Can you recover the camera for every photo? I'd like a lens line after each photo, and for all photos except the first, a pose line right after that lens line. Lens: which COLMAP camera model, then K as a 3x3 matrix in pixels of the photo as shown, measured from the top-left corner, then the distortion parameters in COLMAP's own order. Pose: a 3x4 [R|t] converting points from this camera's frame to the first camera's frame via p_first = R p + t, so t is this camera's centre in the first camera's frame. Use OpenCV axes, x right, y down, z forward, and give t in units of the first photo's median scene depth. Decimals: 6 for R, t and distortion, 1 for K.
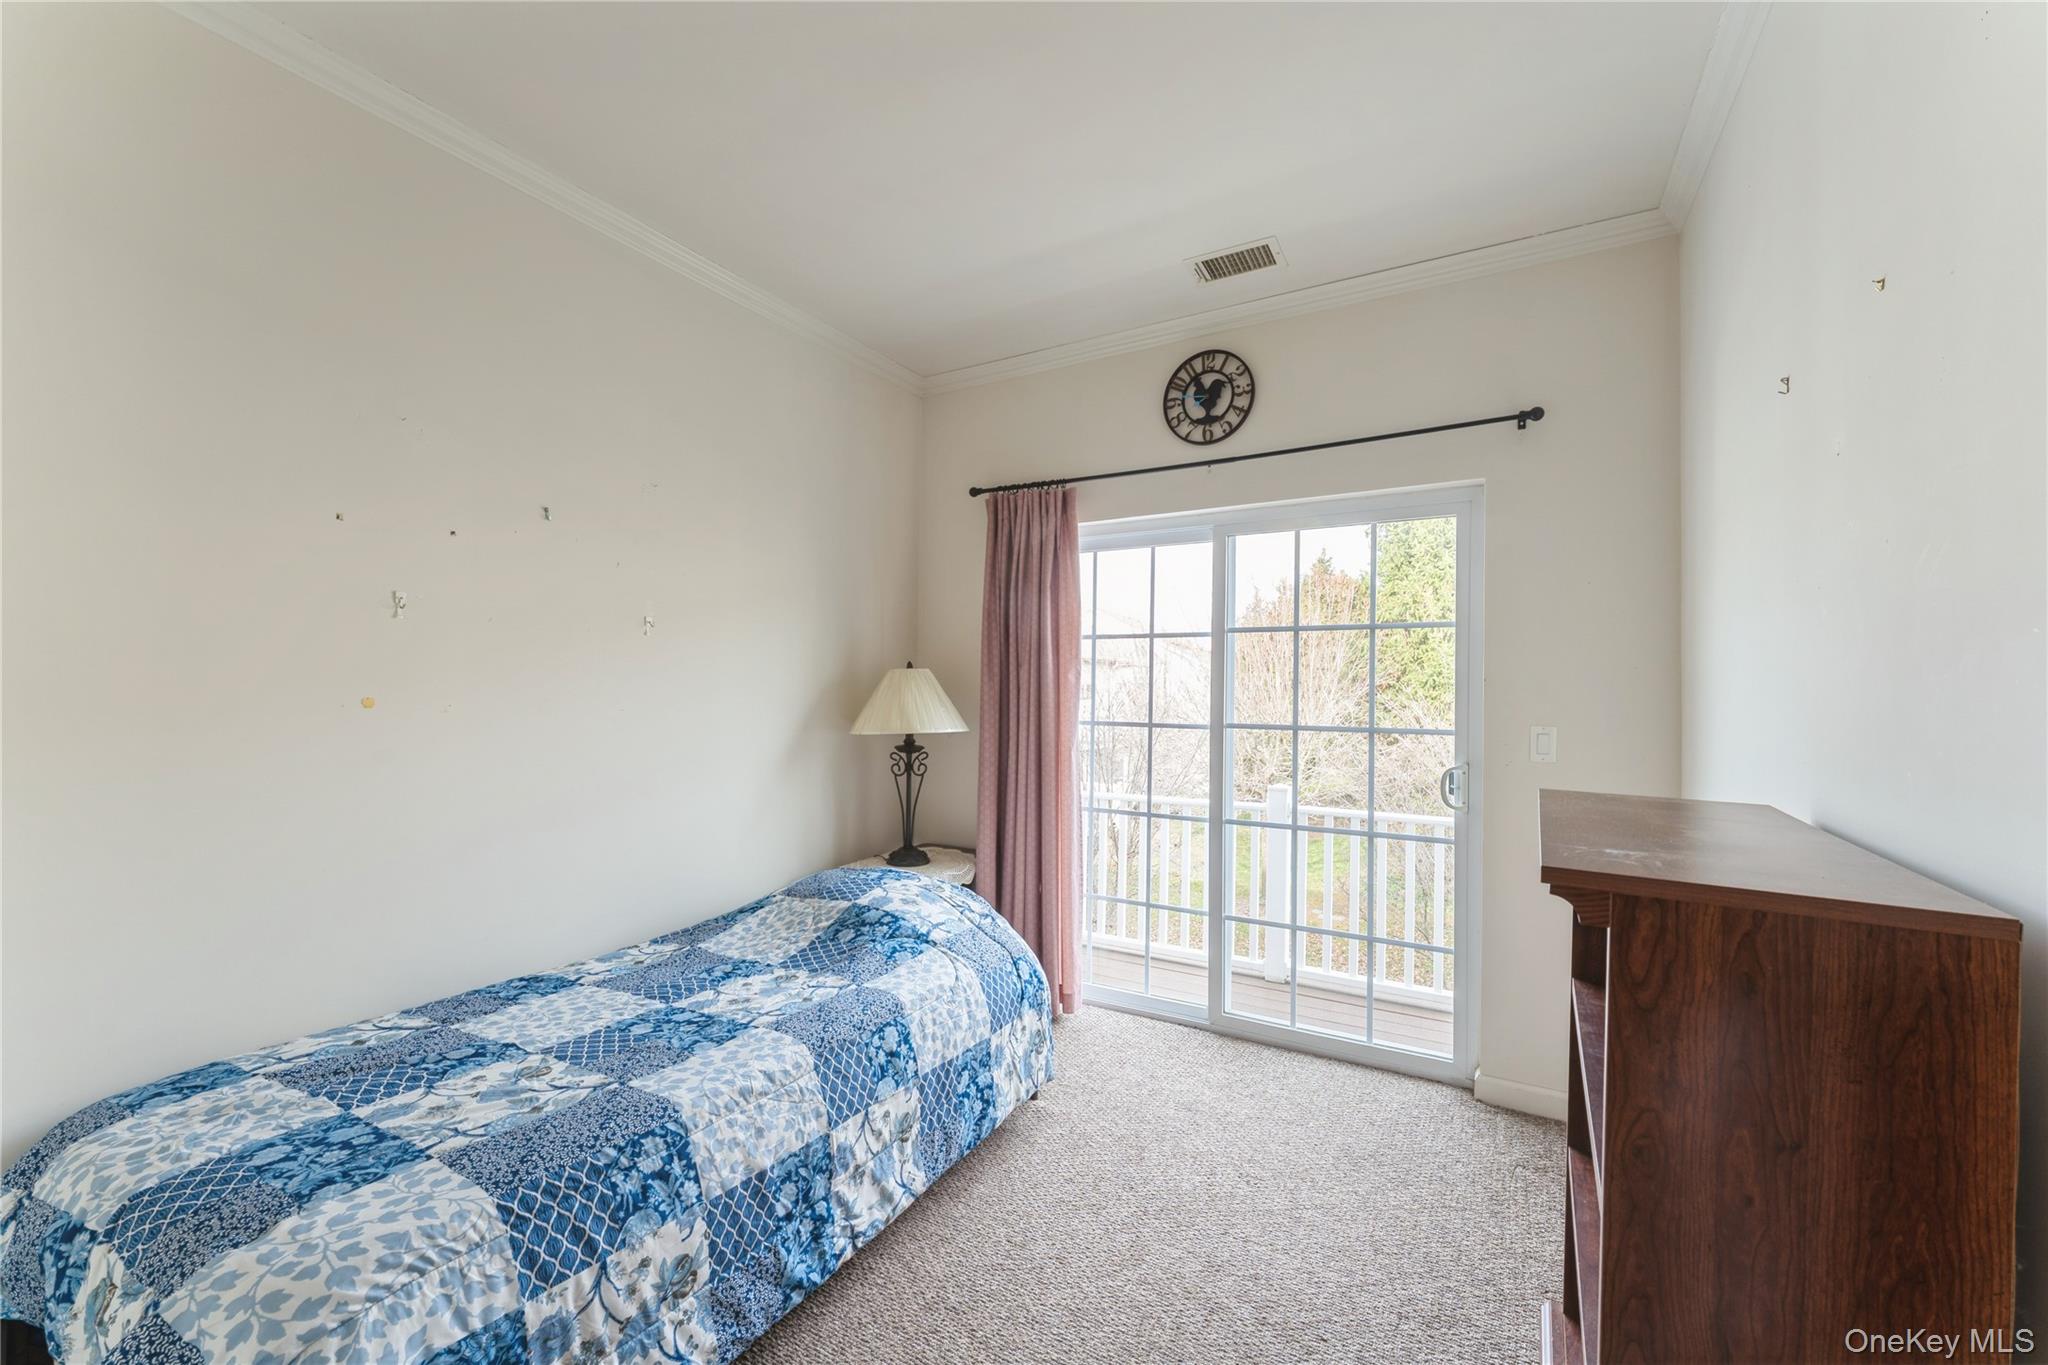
lens RADIAL K [[826.8, 0, 1016.9], [0, 826.8, 685.4], [0, 0, 1]] dist [-0.004169, -0.000811]
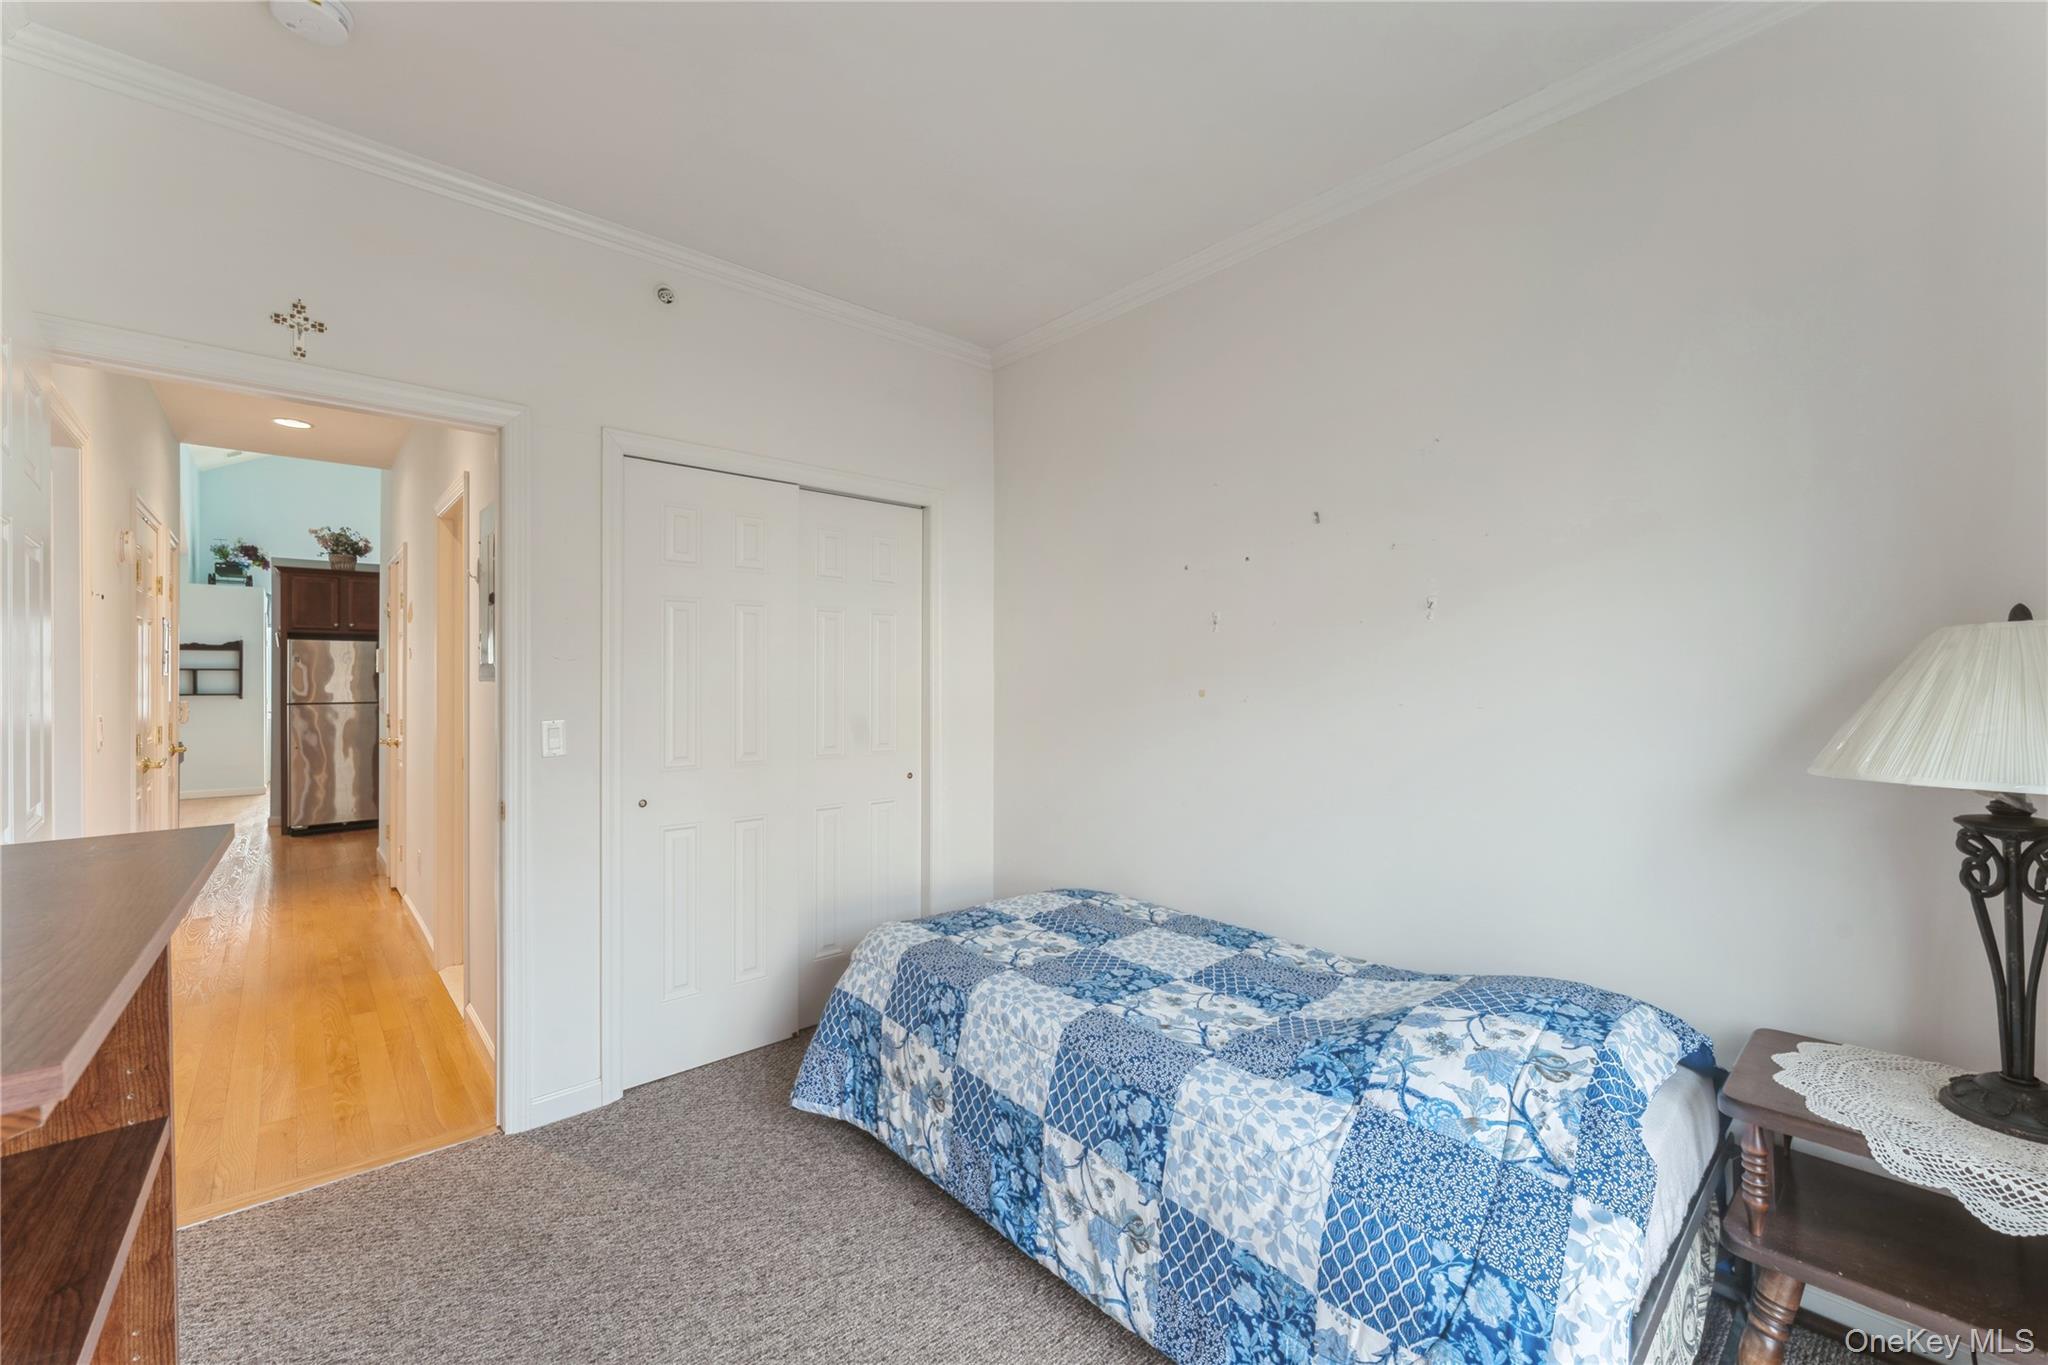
lens RADIAL K [[826.8, 0, 1024.5], [0, 826.8, 677.6], [0, 0, 1]] dist [-0.004169, -0.000811]
pose [[-0.310928, -0.012370, -0.950353, 0.713728], [0.007668, 0.999850, -0.015523, 0.014907], [0.950403, -0.012114, -0.310787, 1.245923]]
